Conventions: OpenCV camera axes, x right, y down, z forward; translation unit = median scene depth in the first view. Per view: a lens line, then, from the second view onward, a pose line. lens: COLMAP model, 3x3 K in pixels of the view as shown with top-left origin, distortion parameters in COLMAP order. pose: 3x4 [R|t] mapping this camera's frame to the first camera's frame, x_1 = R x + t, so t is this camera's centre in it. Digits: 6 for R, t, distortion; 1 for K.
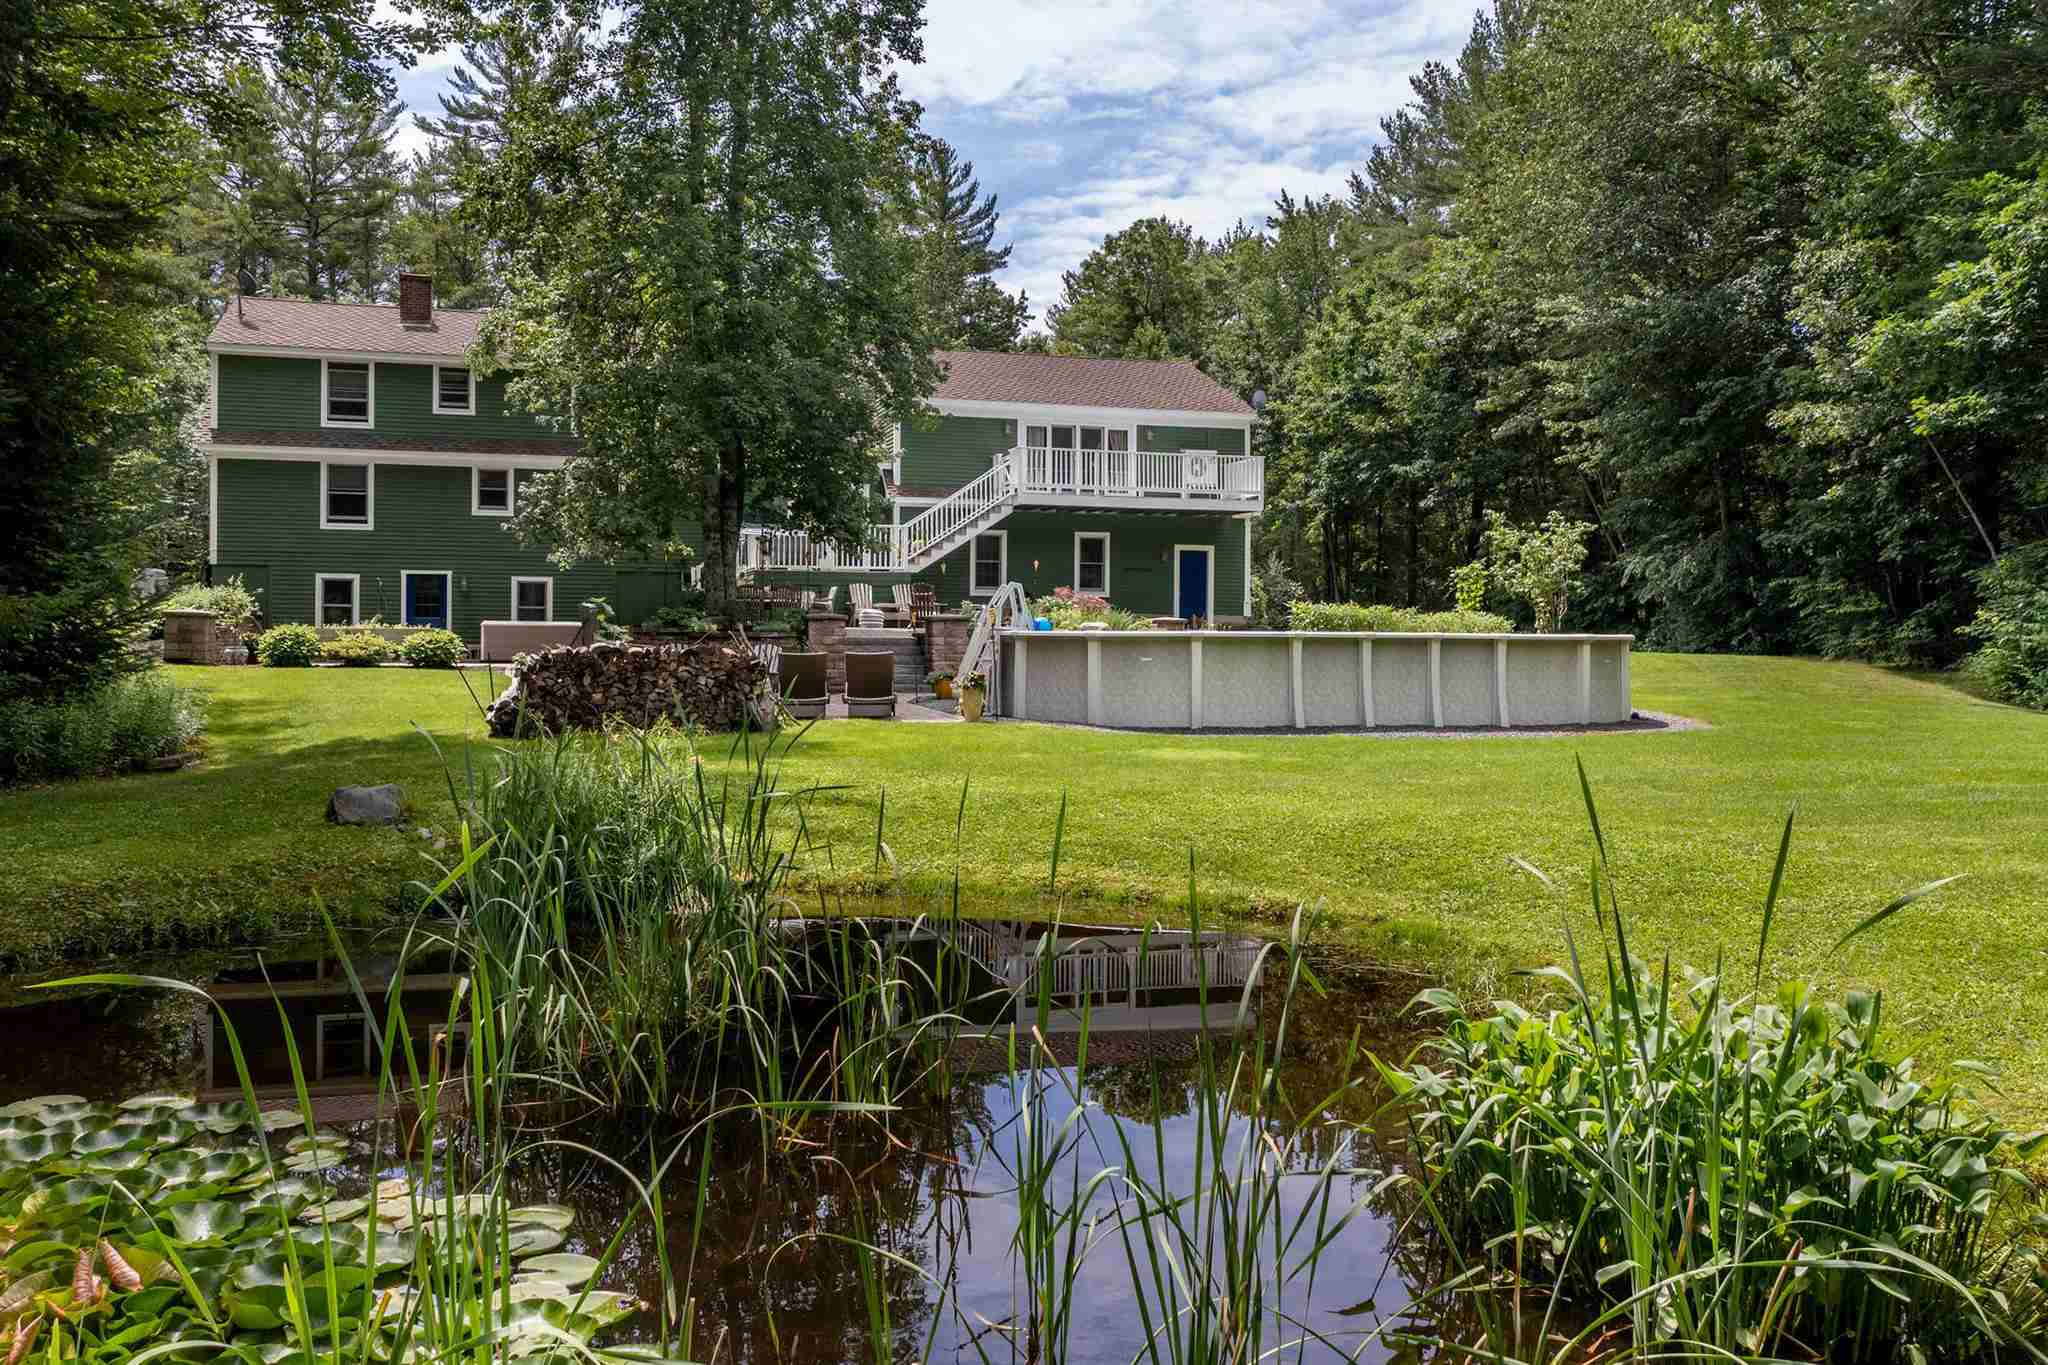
lens RADIAL K [[1678.1, 0, 1024.0], [0, 1678.1, 682.5], [0, 0, 1]] dist [0.001820, -0.005589]
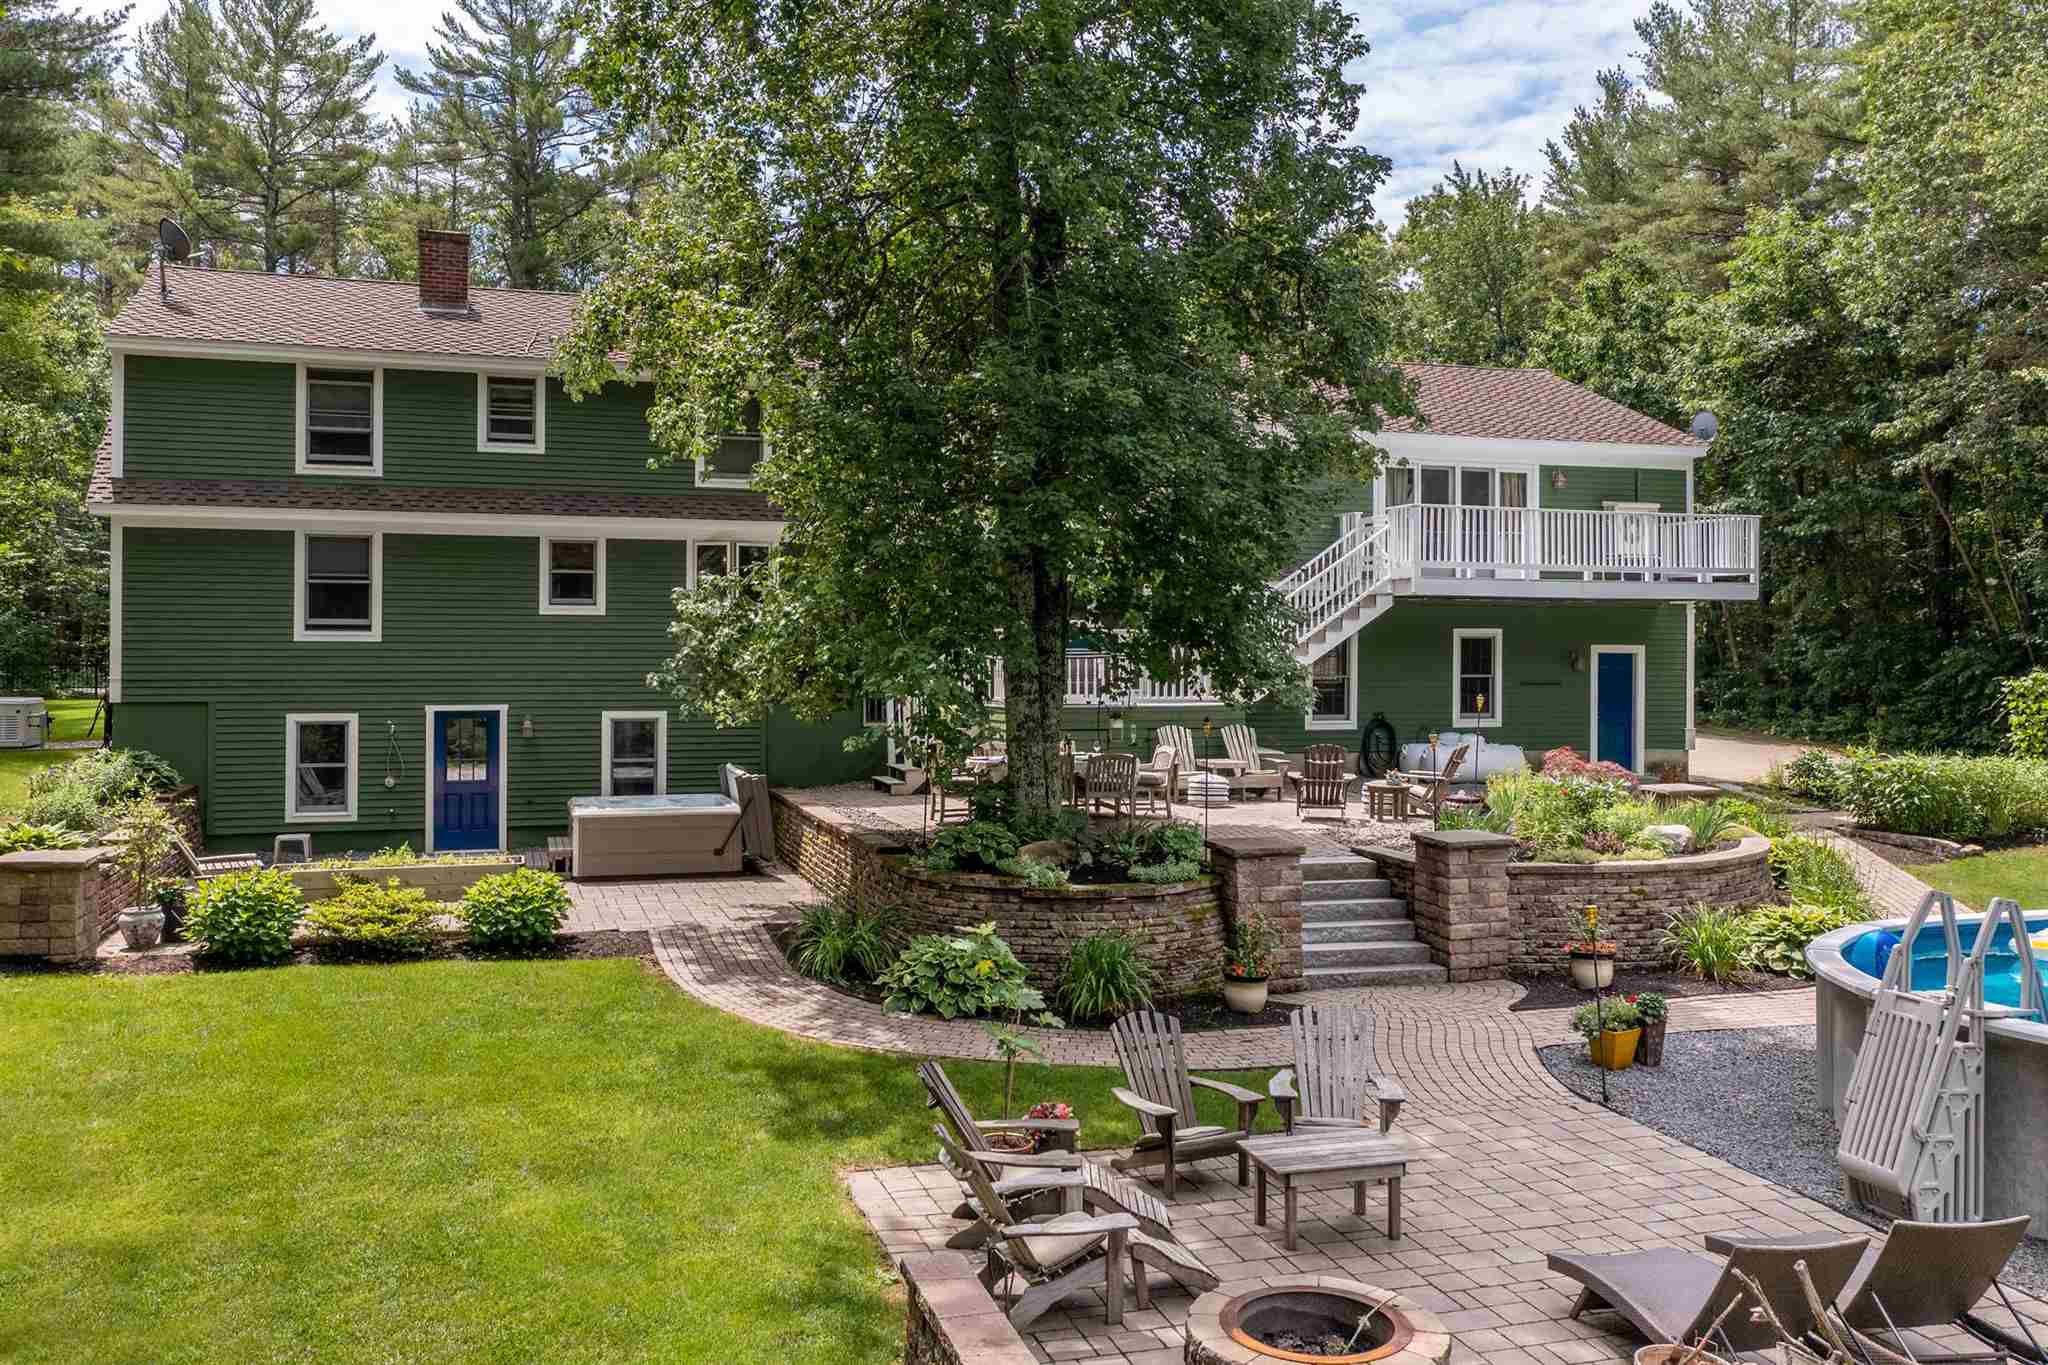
lens RADIAL K [[1725.4, 0, 1042.7], [0, 1725.4, 674.2], [0, 0, 1]] dist [-0.002528, 0.010331]
pose [[0.999726, -0.002237, 0.023302, -0.145103], [0.002547, 0.999908, -0.013298, -0.063117], [-0.023270, 0.013353, 0.999640, 0.328936]]
